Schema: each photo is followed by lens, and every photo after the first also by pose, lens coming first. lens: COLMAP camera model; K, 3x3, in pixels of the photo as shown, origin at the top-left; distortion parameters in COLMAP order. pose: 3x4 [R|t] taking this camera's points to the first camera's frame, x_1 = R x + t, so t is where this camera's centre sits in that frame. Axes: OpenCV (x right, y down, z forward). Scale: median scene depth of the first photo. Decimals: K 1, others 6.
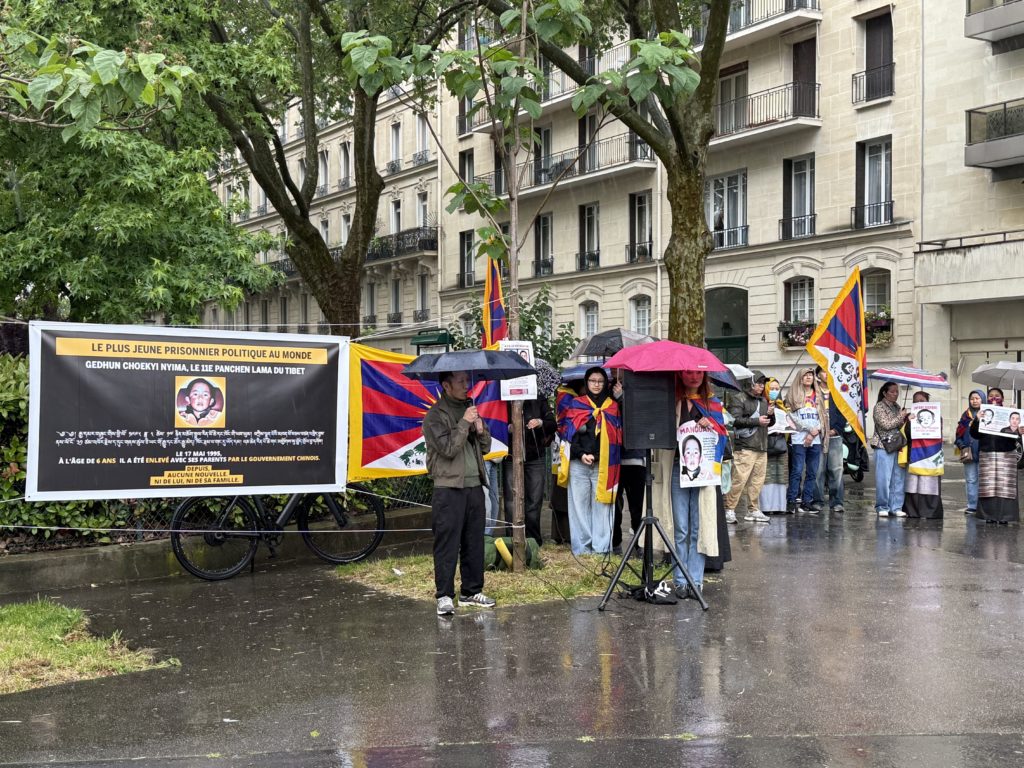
lens RADIAL K [[1300.0, 0, 511.9], [0, 1300.0, 384.6], [0, 0, 1]] dist [-0.017894, 0.000000]
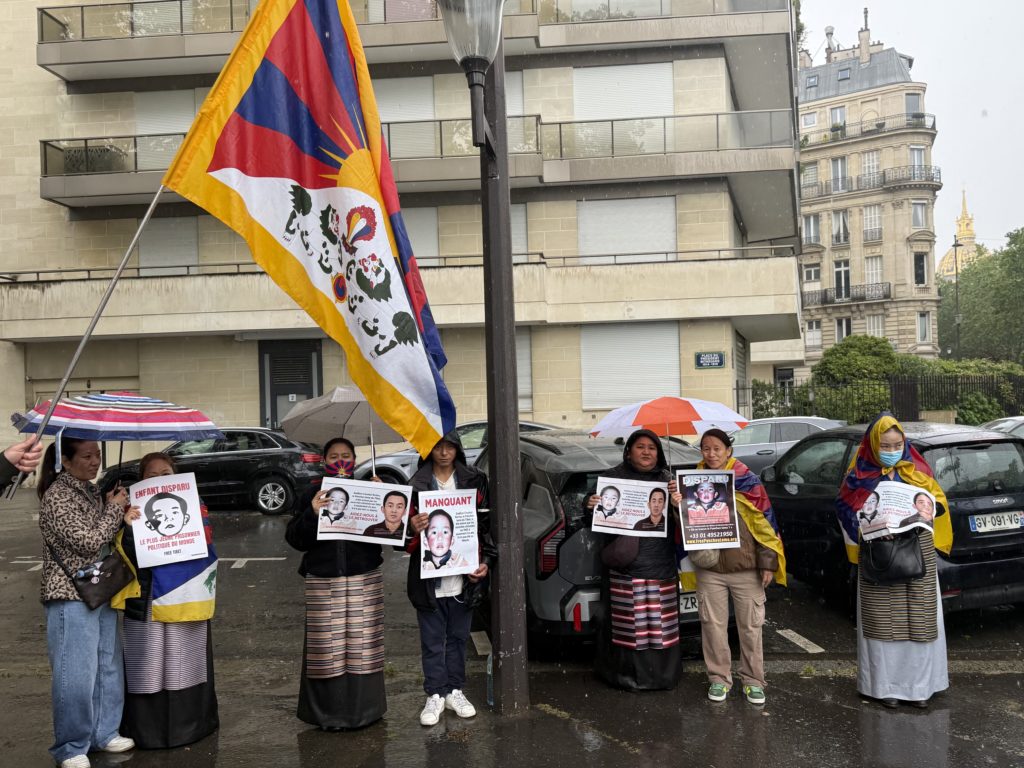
lens RADIAL K [[869.6, 0, 511.2], [0, 869.6, 384.9], [0, 0, 1]] dist [0.043411, 0.009660]
pose [[0.640039, 0.009305, 0.768286, 0.072744], [0.022386, 0.999276, -0.030752, -0.002825], [-0.768016, 0.036882, 0.639367, 0.324695]]
